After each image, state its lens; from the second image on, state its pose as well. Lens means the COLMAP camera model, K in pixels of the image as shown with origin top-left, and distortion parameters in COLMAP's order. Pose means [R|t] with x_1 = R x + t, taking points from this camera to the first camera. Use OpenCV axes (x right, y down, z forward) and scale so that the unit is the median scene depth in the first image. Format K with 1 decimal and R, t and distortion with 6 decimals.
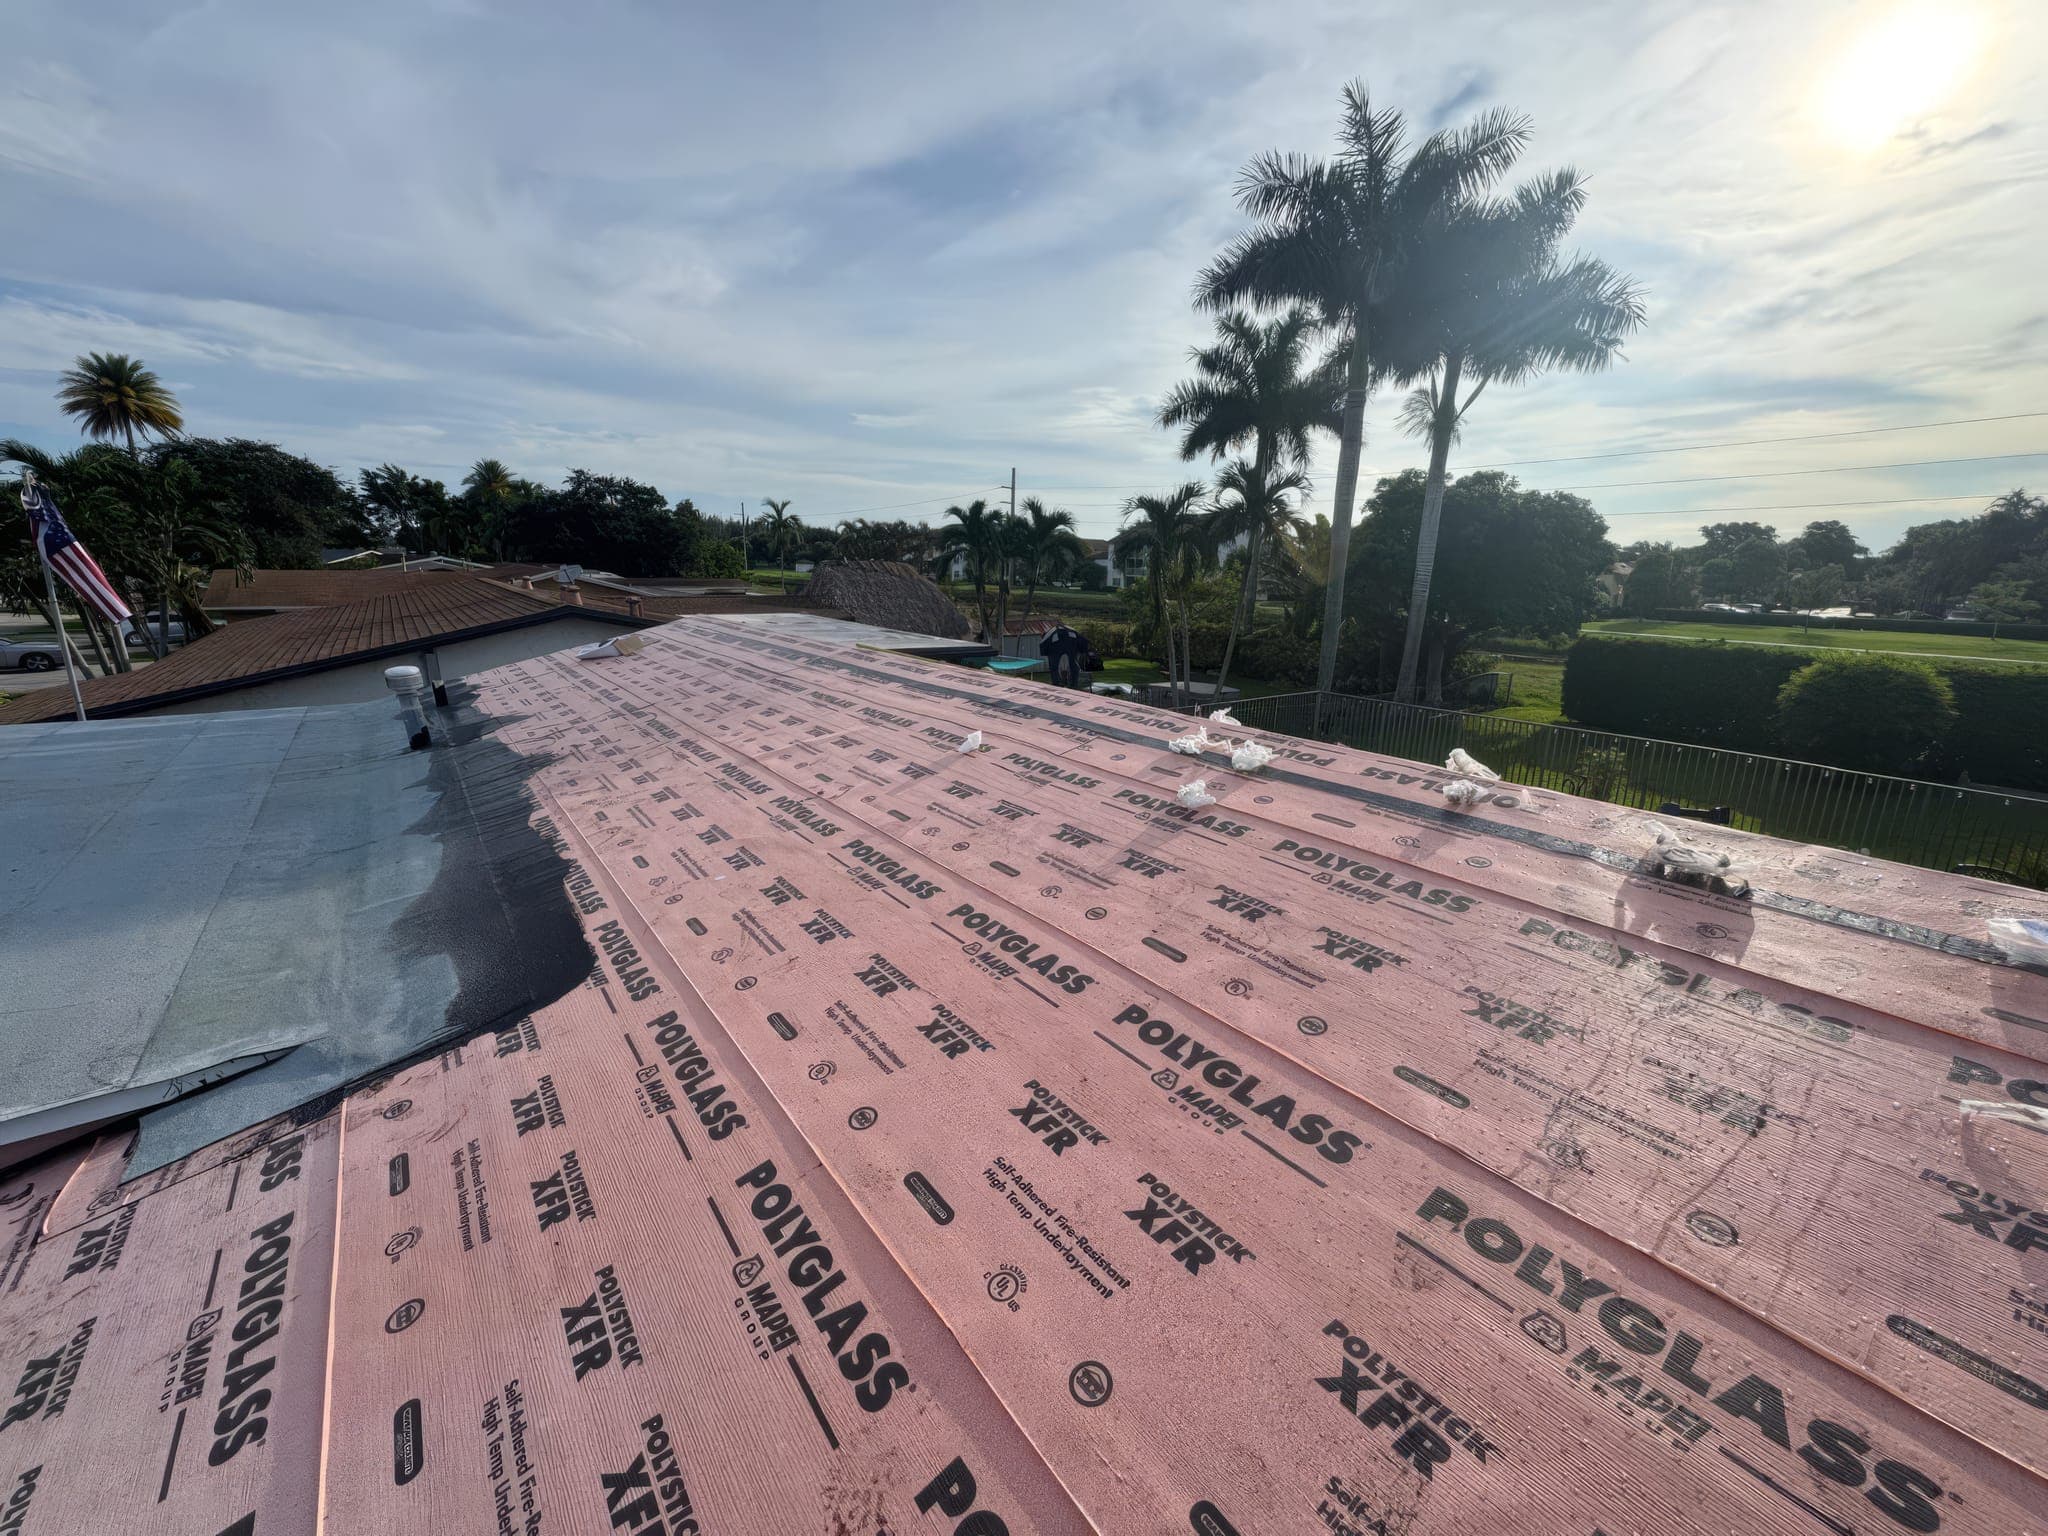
lens RADIAL K [[817.3, 0, 1025.3], [0, 817.3, 767.4], [0, 0, 1]] dist [0.000128, -0.000271]
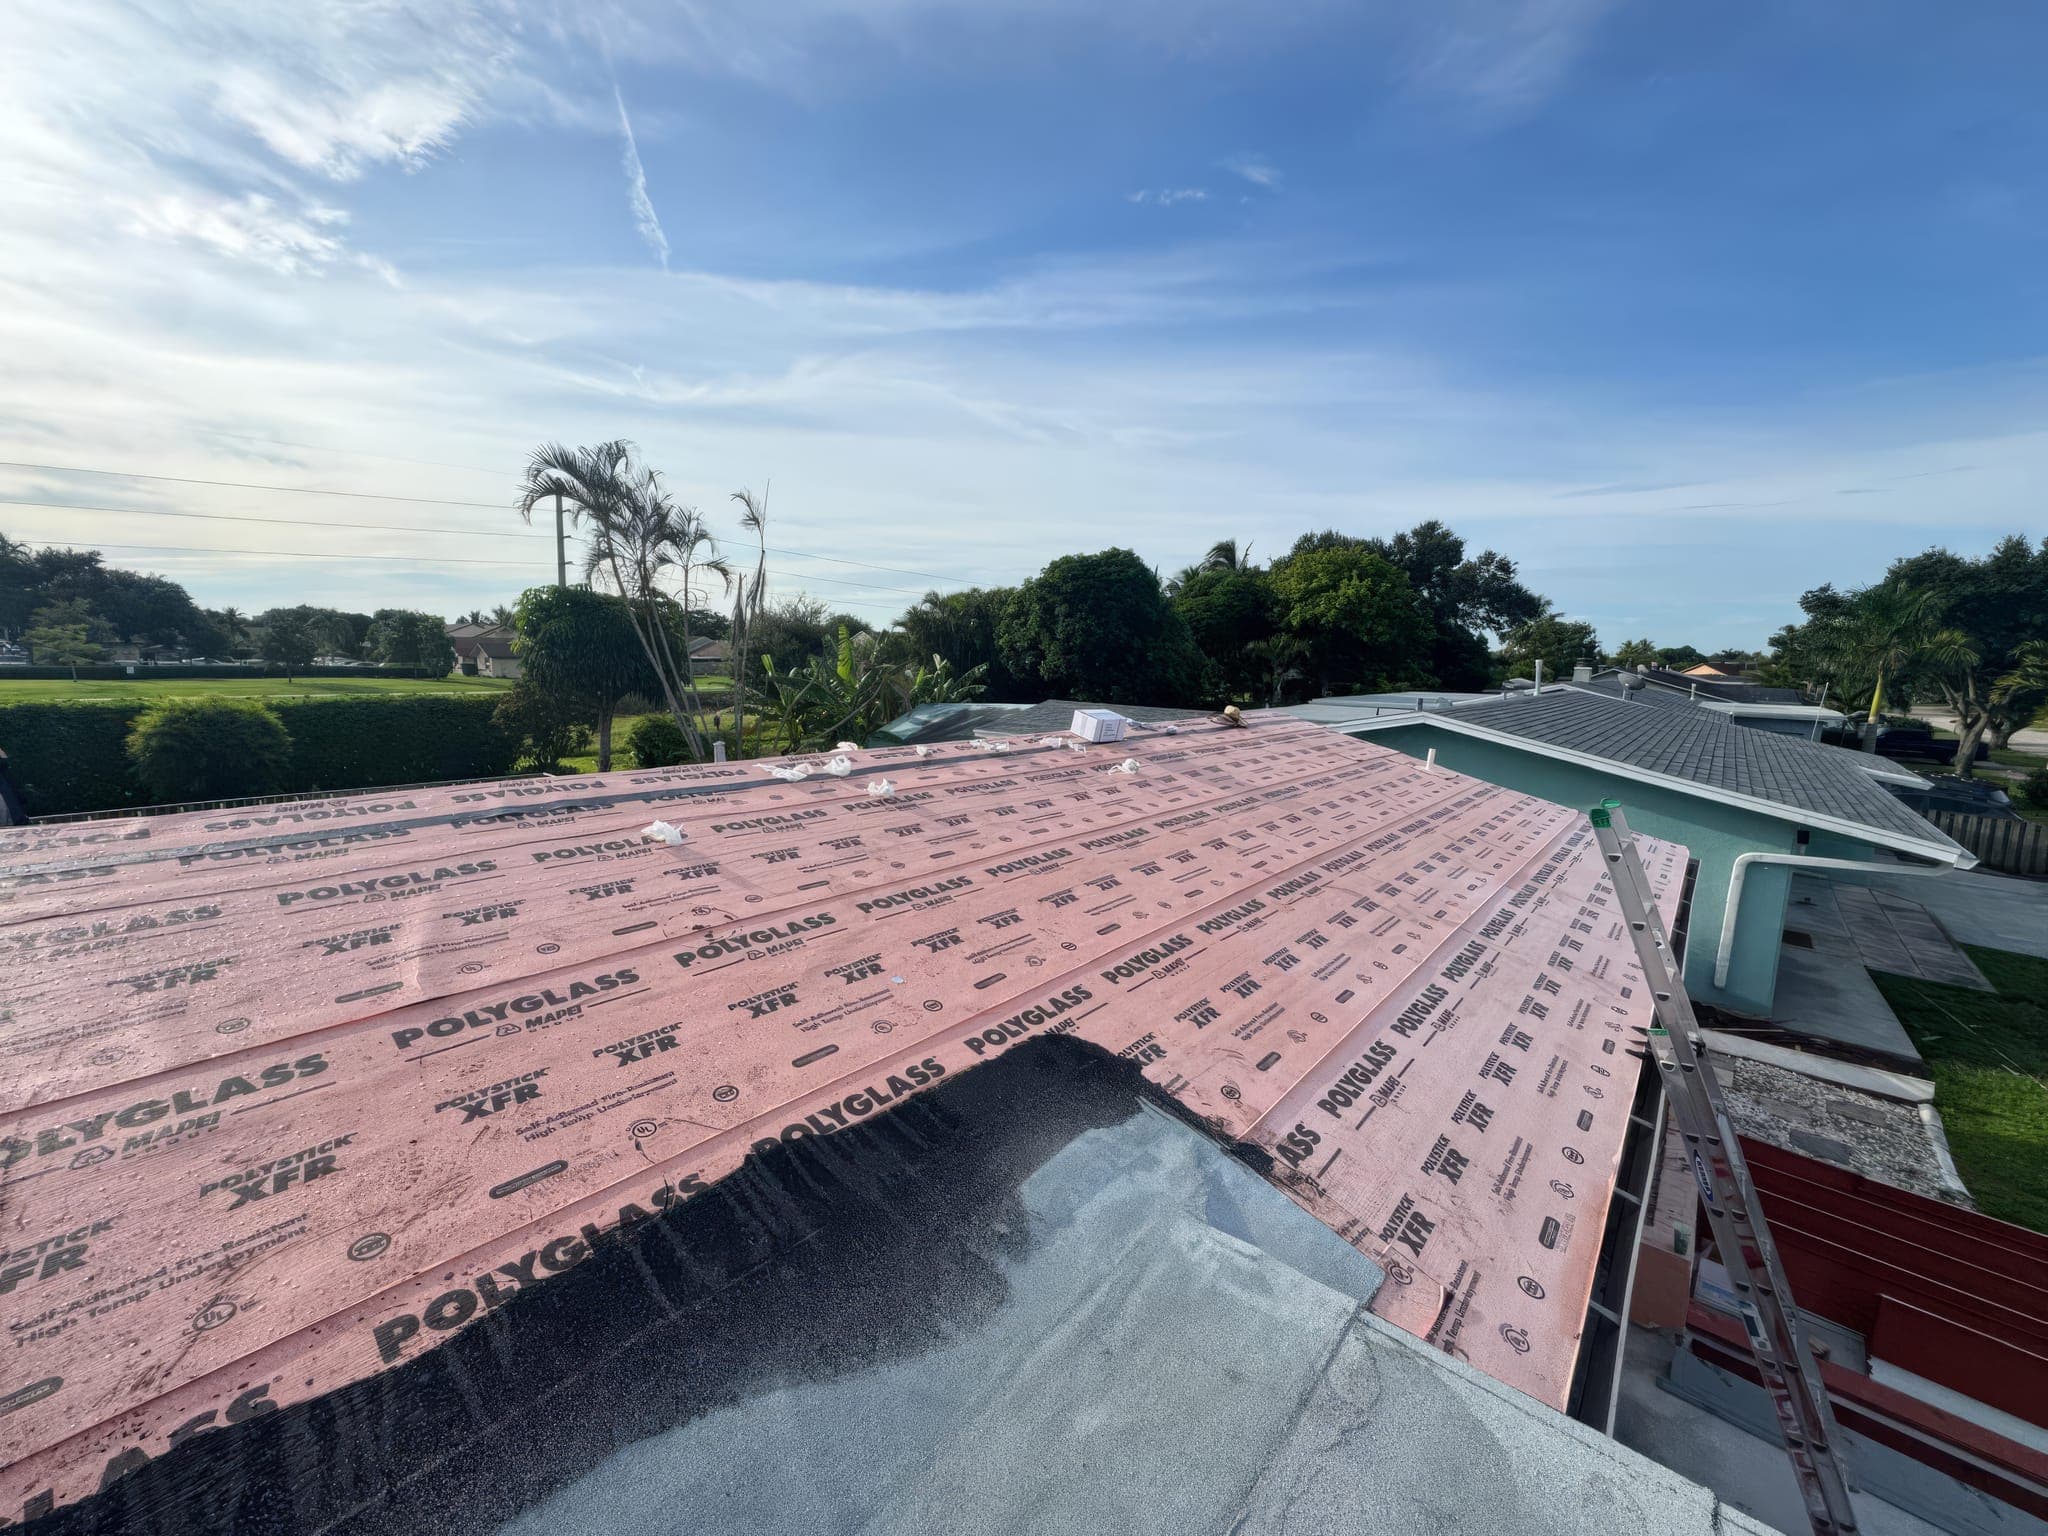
lens RADIAL K [[817.3, 0, 1040.9], [0, 817.3, 764.1], [0, 0, 1]] dist [0.000128, -0.000271]
pose [[-0.225362, -0.158663, 0.961269, -0.481566], [0.209453, 0.955690, 0.206847, -0.096552], [-0.951494, 0.247956, -0.182144, 0.367276]]
